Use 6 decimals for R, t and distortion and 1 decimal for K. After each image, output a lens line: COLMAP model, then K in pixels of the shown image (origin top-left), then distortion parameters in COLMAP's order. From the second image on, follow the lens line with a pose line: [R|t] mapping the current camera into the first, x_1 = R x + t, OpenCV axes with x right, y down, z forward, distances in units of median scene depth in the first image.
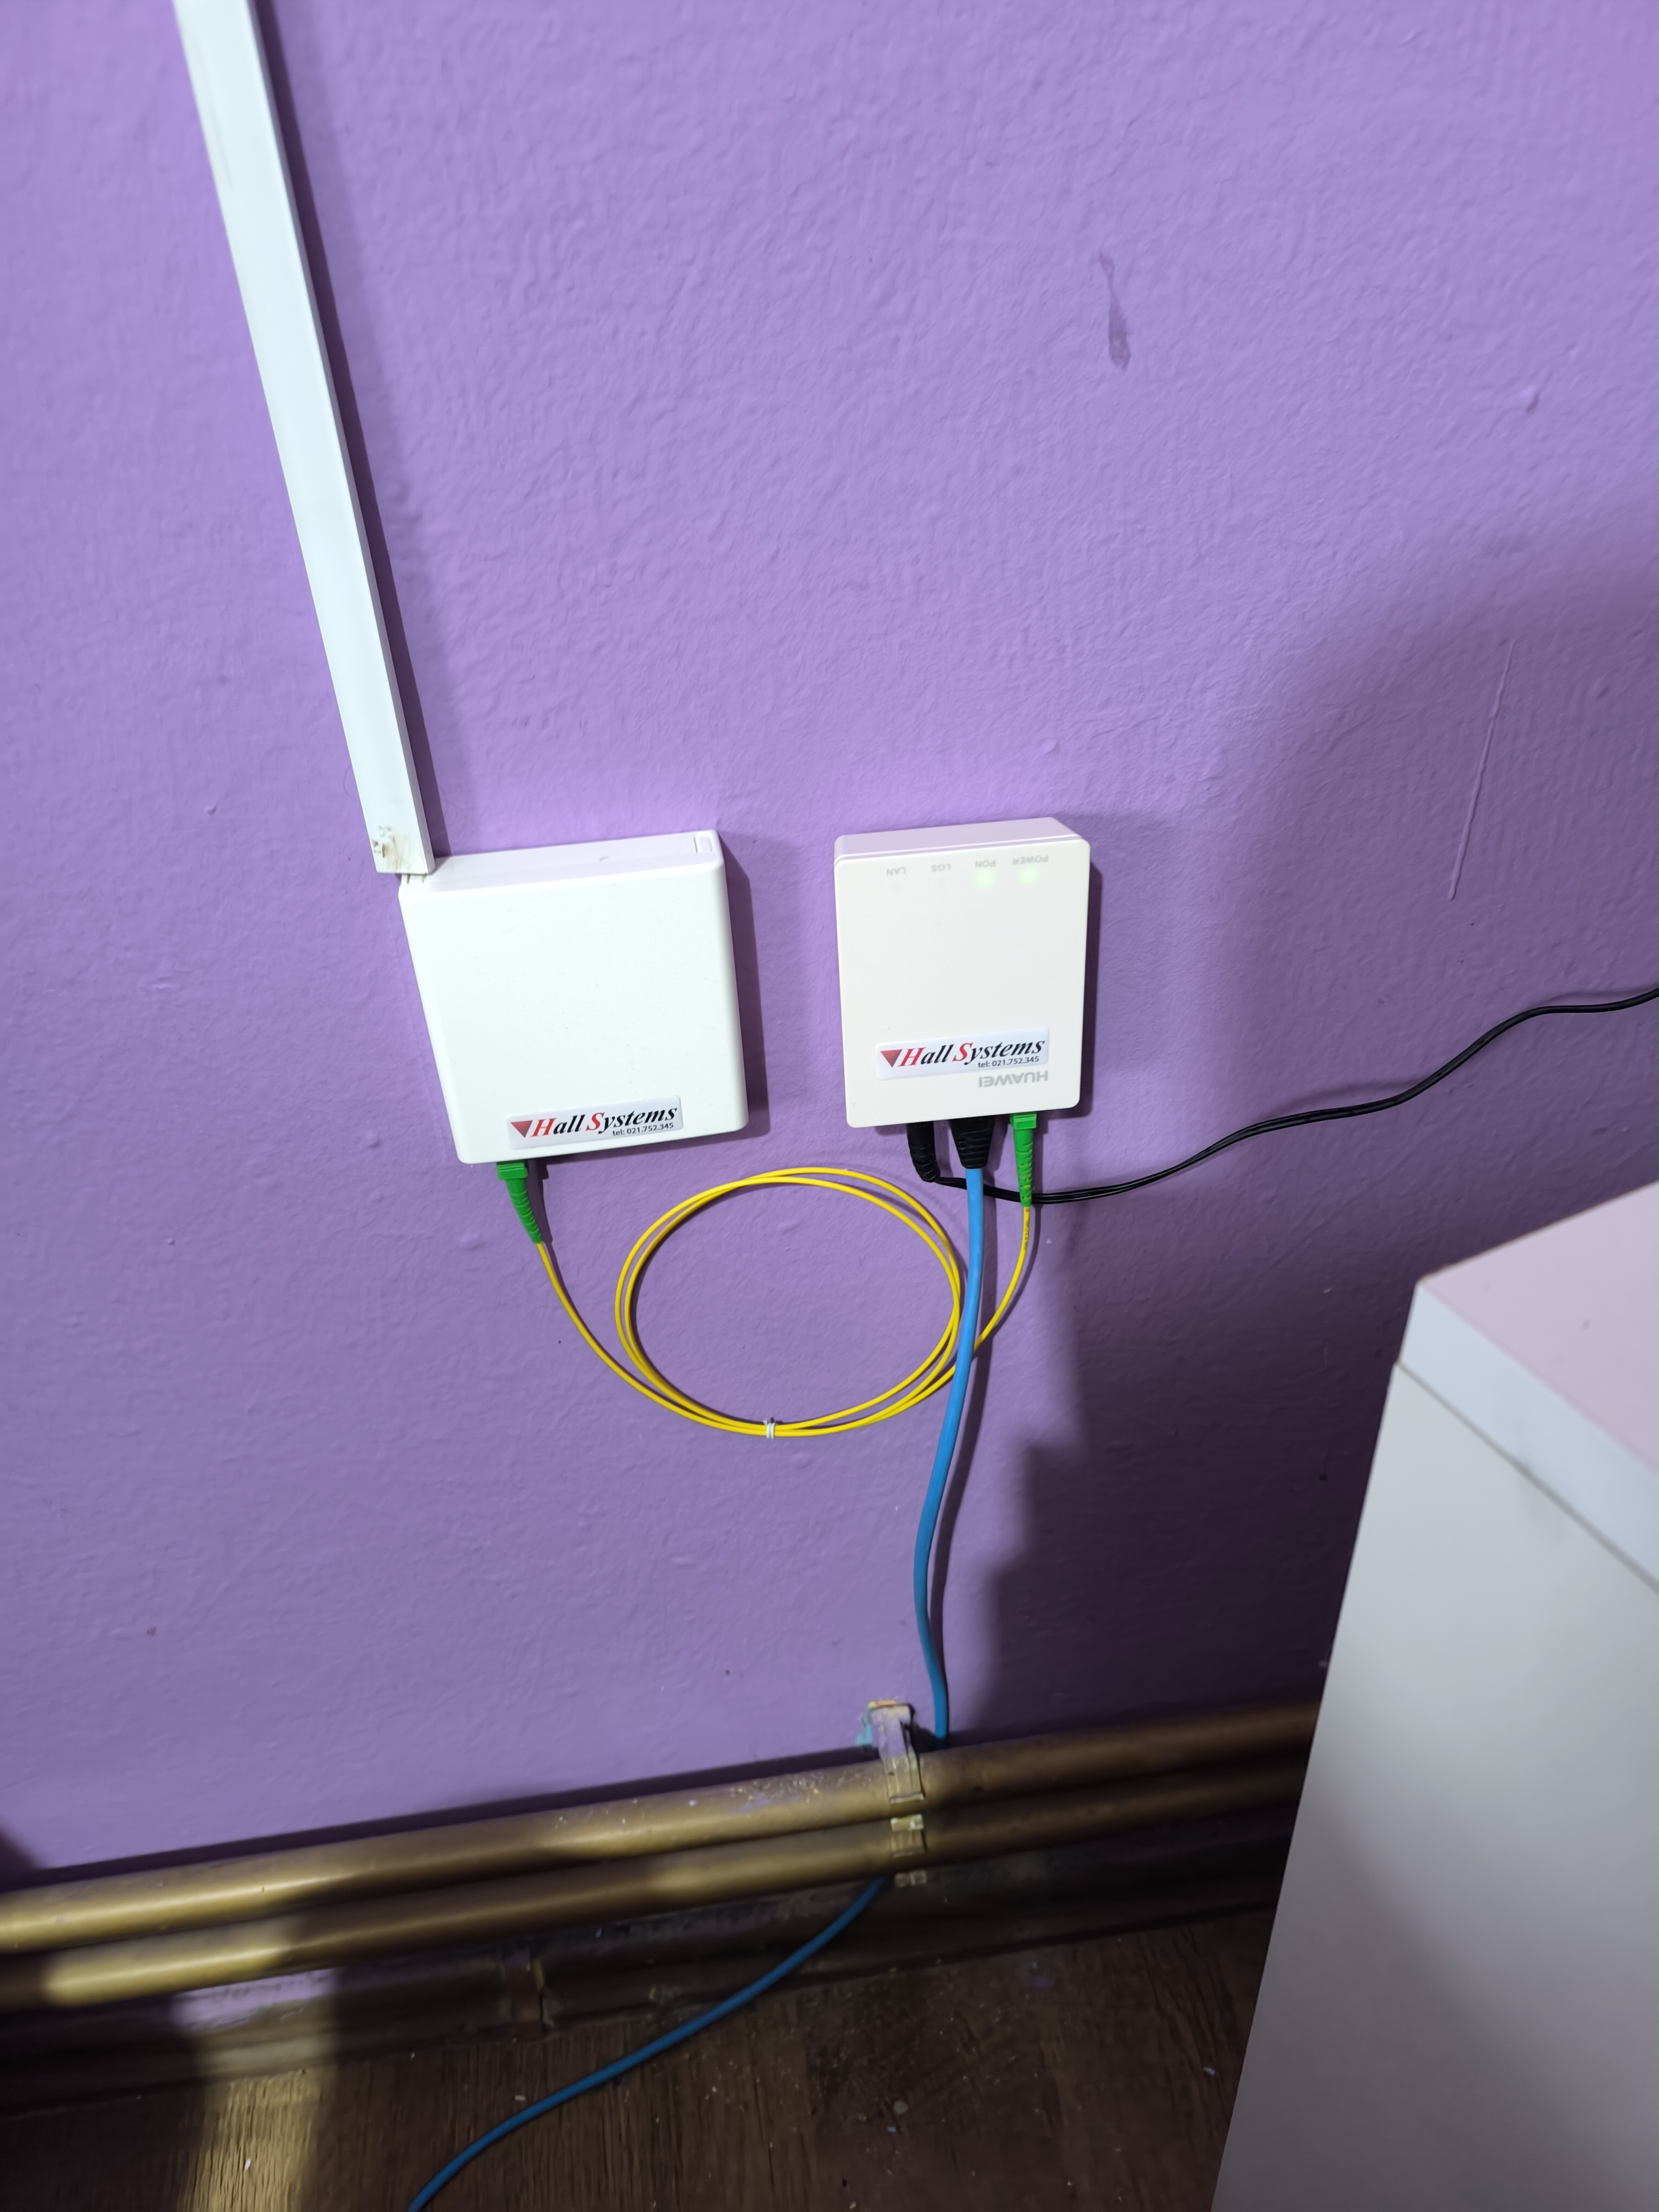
lens RADIAL K [[1481.9, 0, 831.1], [0, 1481.9, 1105.5], [0, 0, 1]] dist [-0.010791, -0.003892]
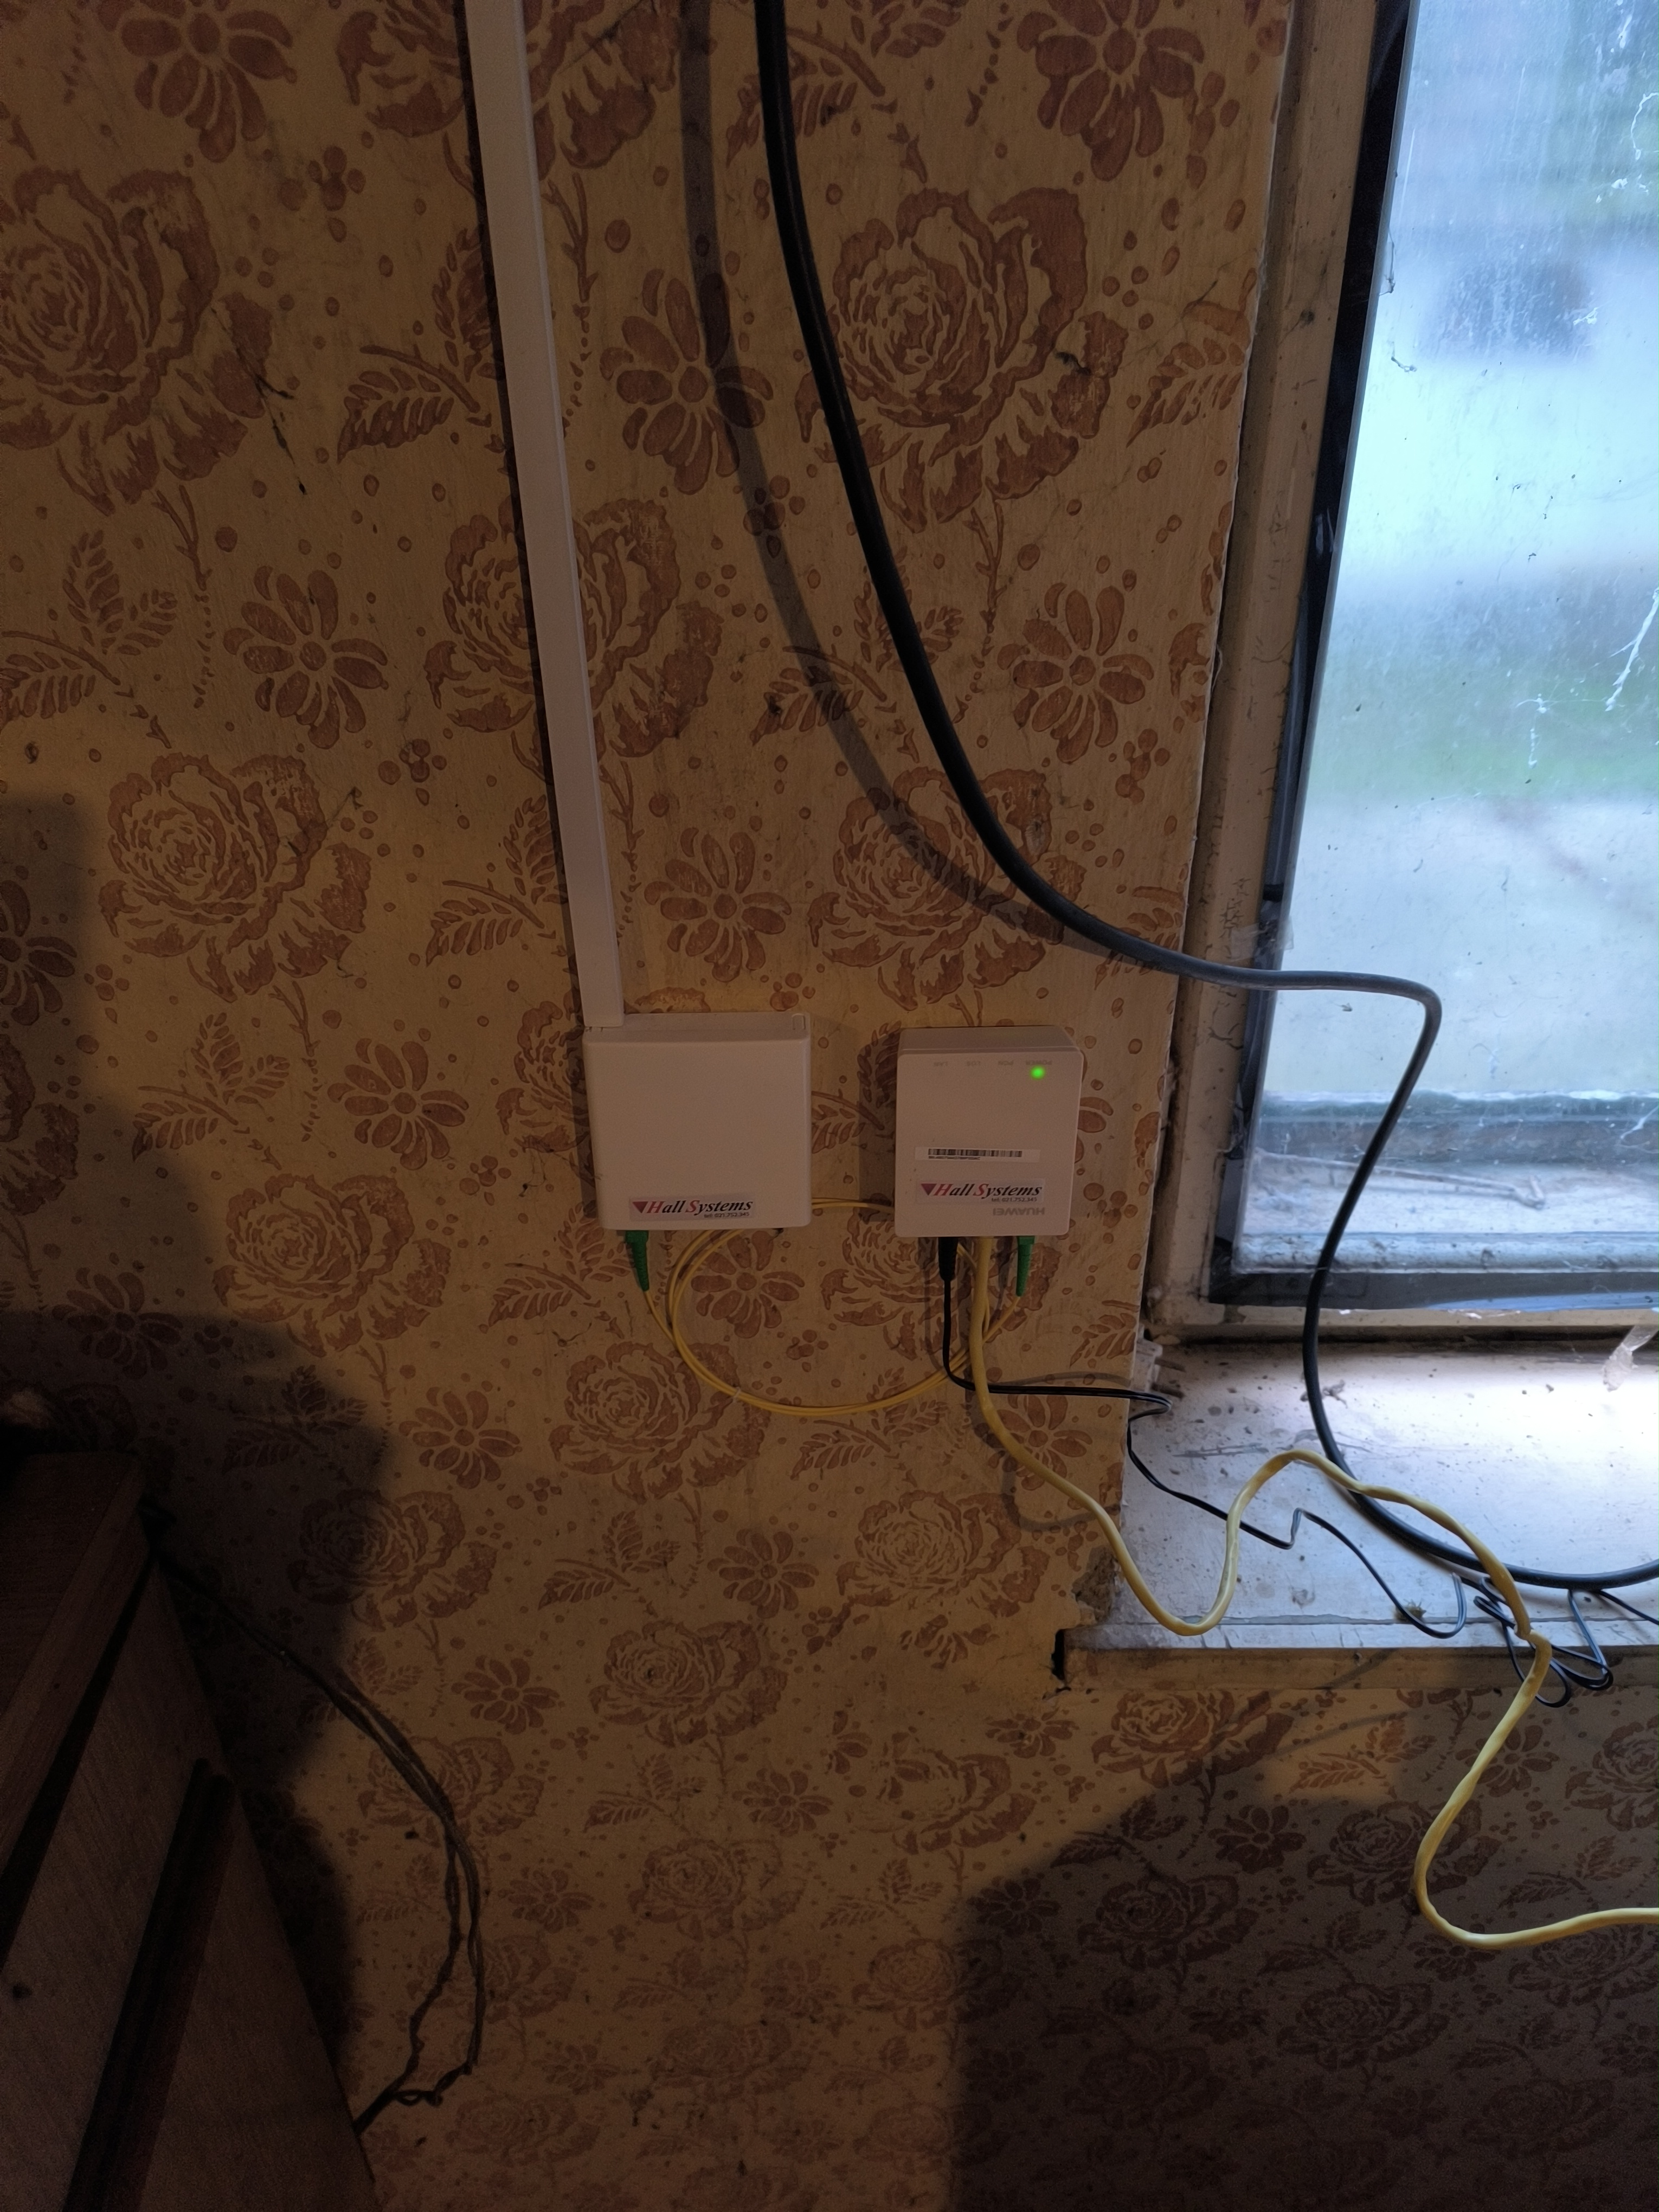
lens RADIAL K [[1481.9, 0, 826.5], [0, 1481.9, 1109.0], [0, 0, 1]] dist [-0.010791, -0.003892]
pose [[0.993281, 0.104196, -0.050367, 0.006698], [-0.107254, 0.992272, -0.062396, -0.007714], [0.043476, 0.067379, 0.996780, -0.364959]]
